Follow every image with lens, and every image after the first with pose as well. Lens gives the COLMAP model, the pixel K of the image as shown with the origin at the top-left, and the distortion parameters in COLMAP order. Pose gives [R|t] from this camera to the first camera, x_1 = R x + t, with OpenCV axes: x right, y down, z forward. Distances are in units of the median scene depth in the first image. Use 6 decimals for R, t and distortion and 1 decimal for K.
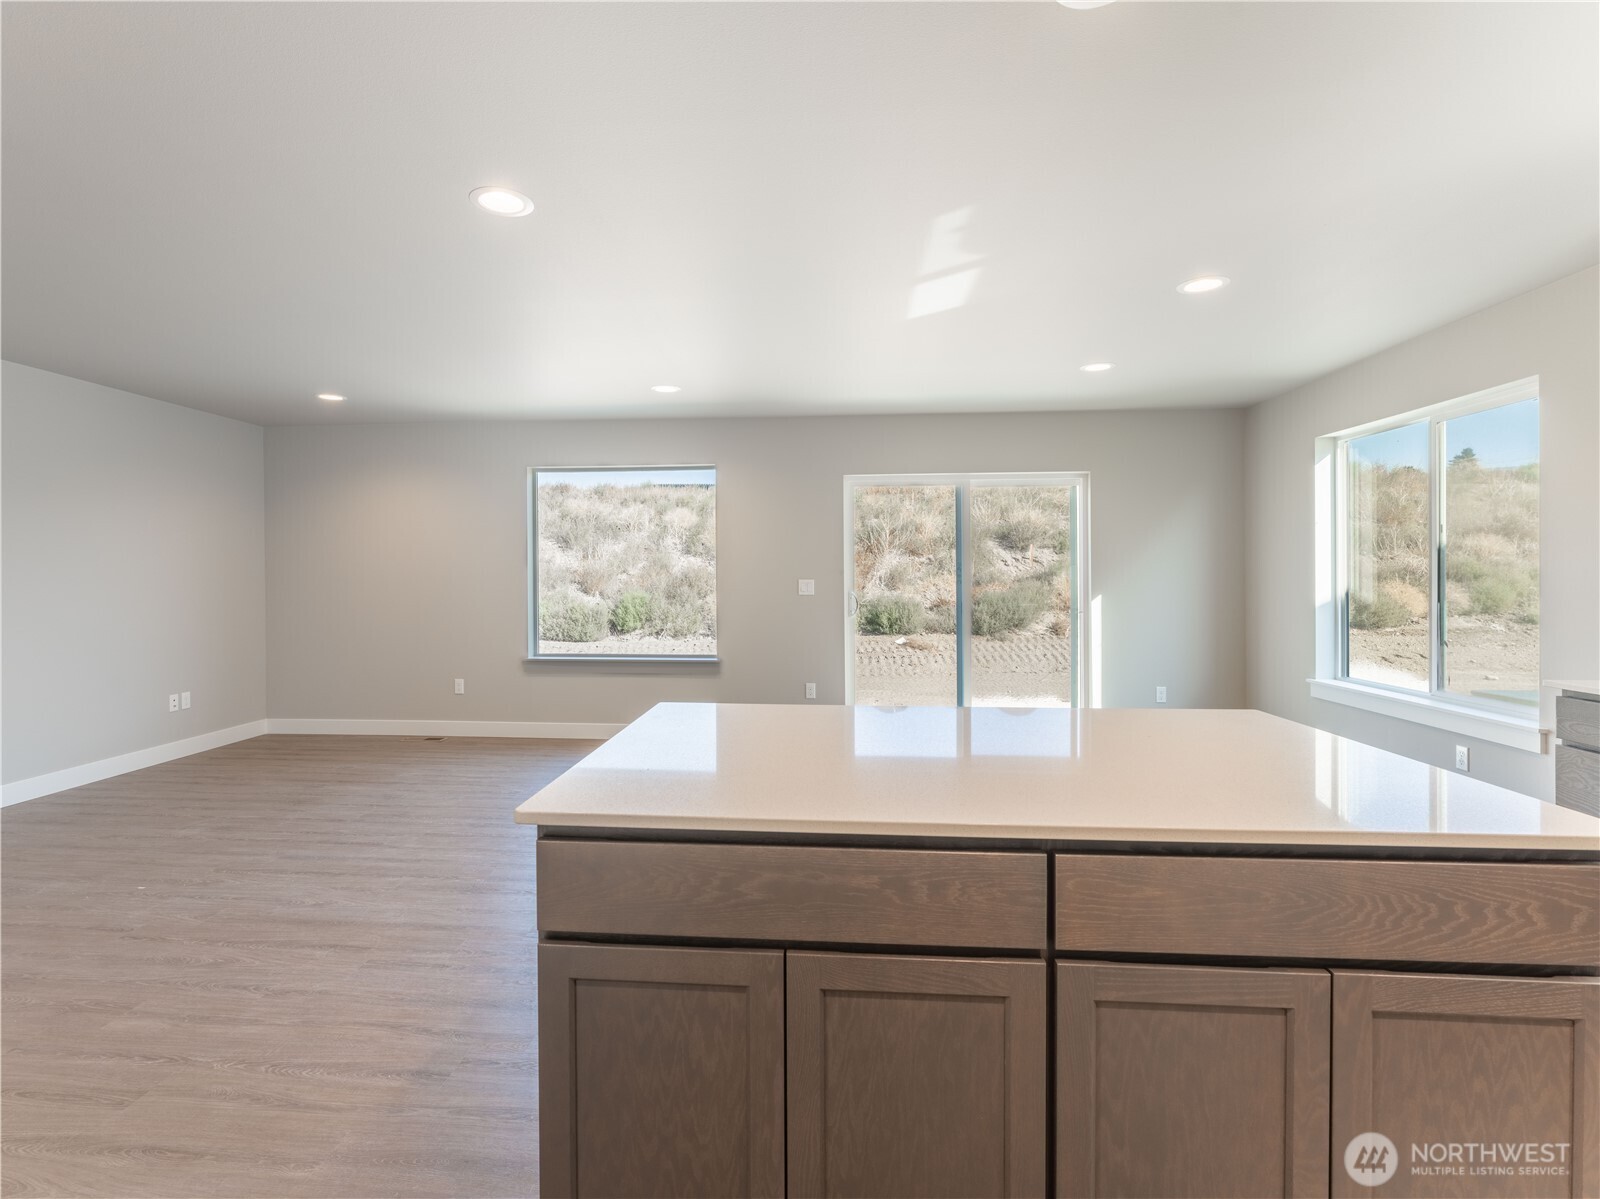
lens RADIAL K [[792.8, 0, 797.2], [0, 792.8, 586.3], [0, 0, 1]] dist [0.025020, 0.000509]
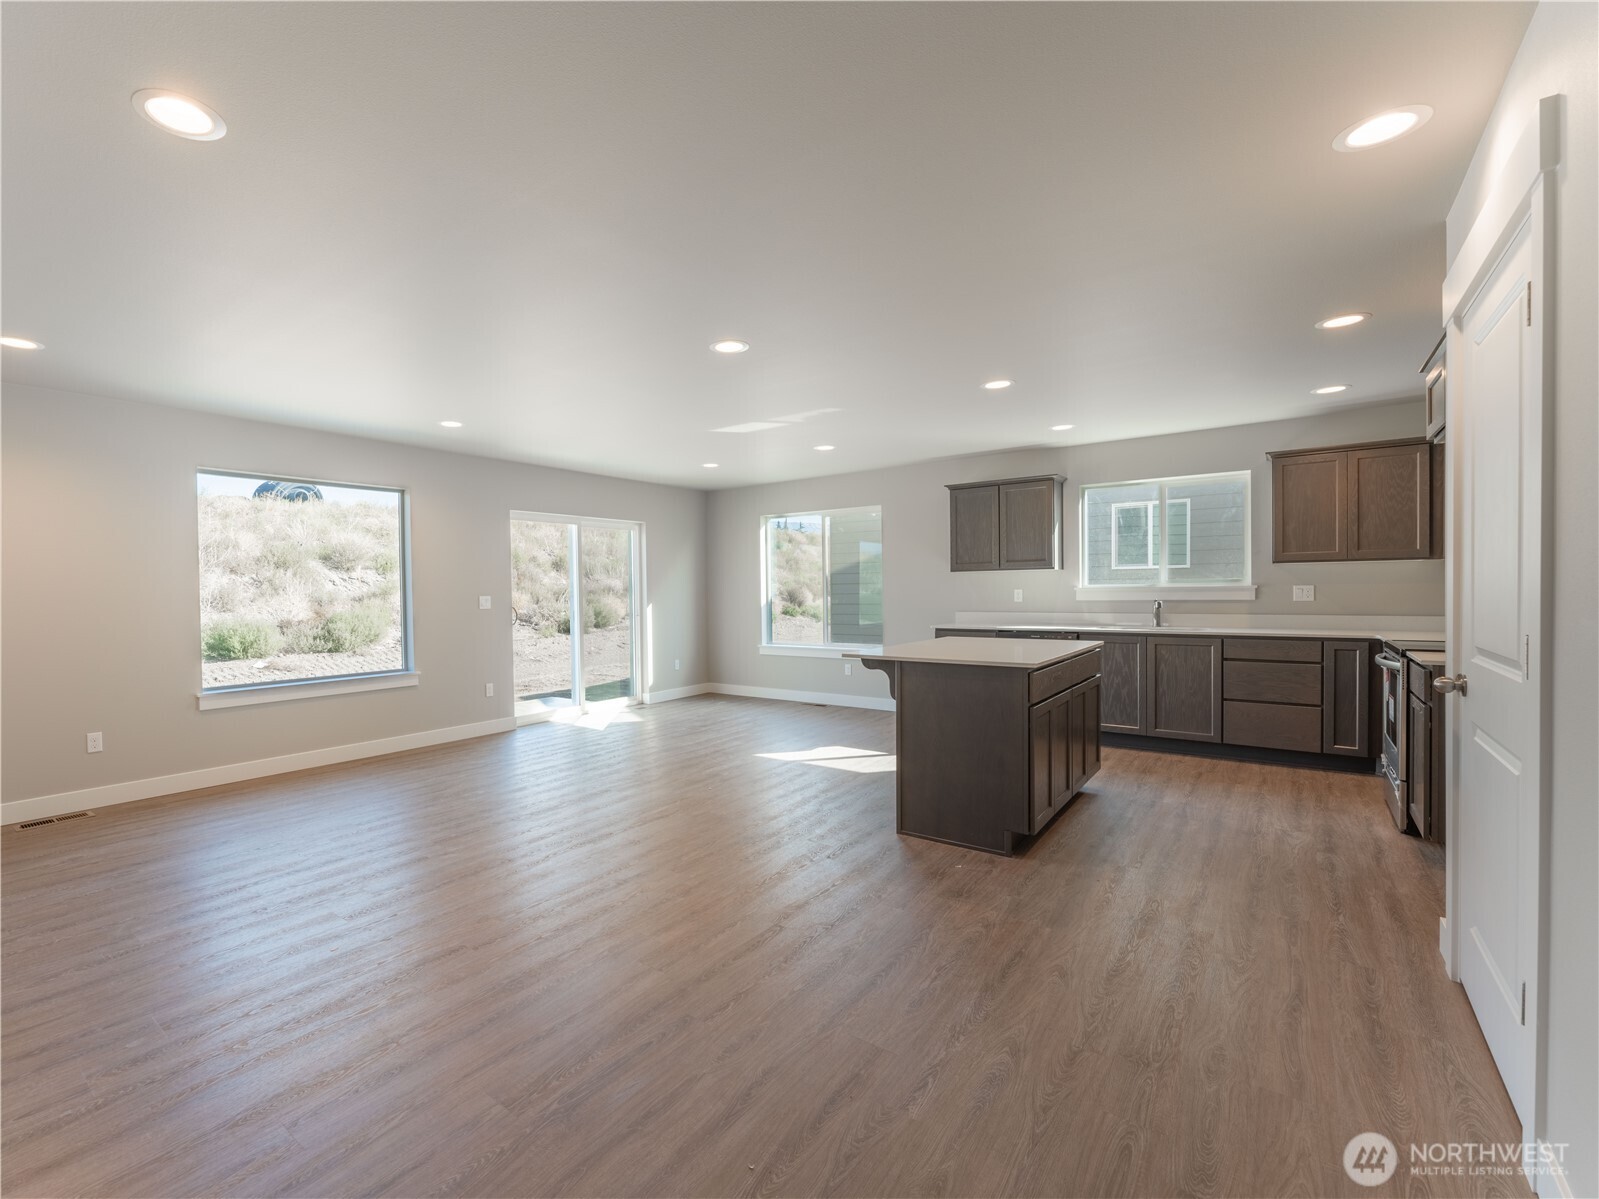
lens RADIAL K [[667.3, 0, 796.5], [0, 667.3, 602.4], [0, 0, 1]] dist [0.000609, 0.000054]
pose [[0.537947, -0.022298, 0.842684, -0.584725], [0.023198, 0.999663, 0.011642, -0.000313], [-0.842659, 0.013286, 0.538283, 0.084117]]
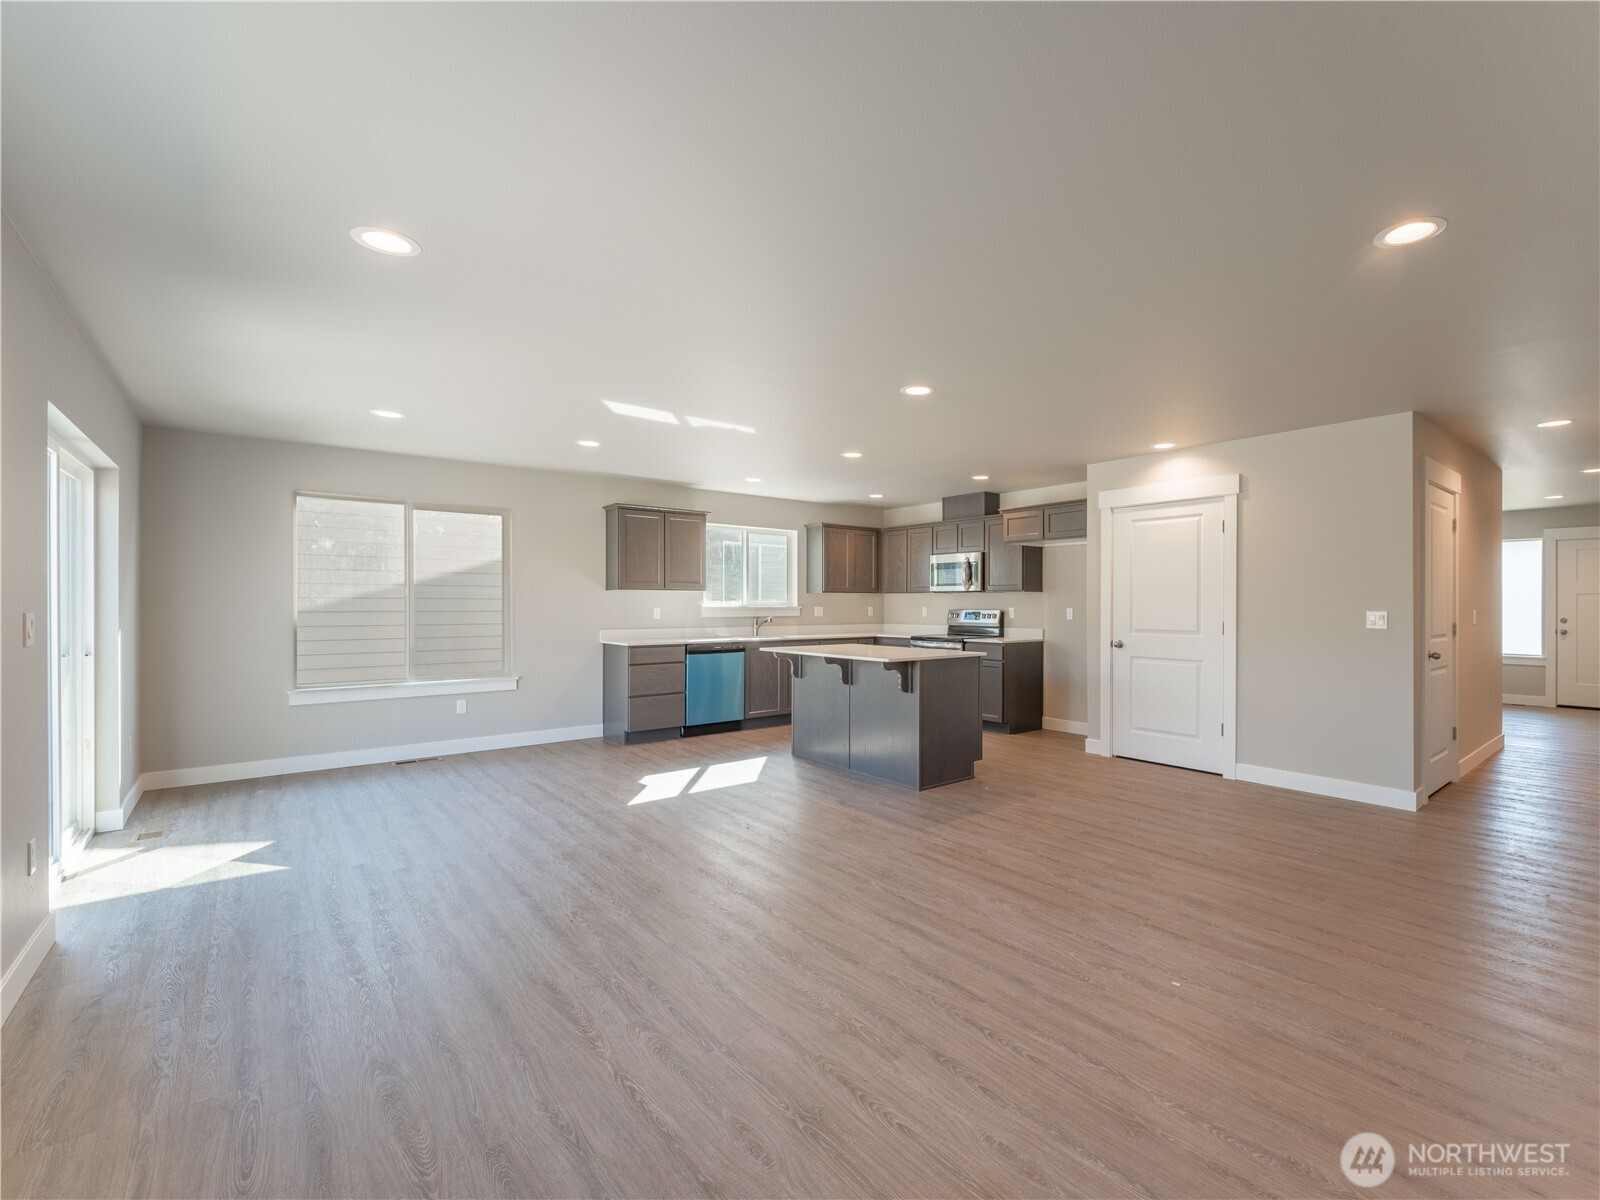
lens RADIAL K [[667.8, 0, 797.0], [0, 667.8, 602.9], [0, 0, 1]] dist [0.000609, 0.000054]
pose [[-0.616437, 0.000648, 0.787404, -0.570239], [0.008352, 0.999949, 0.005716, -0.013424], [-0.787360, 0.010100, -0.616411, 0.885361]]
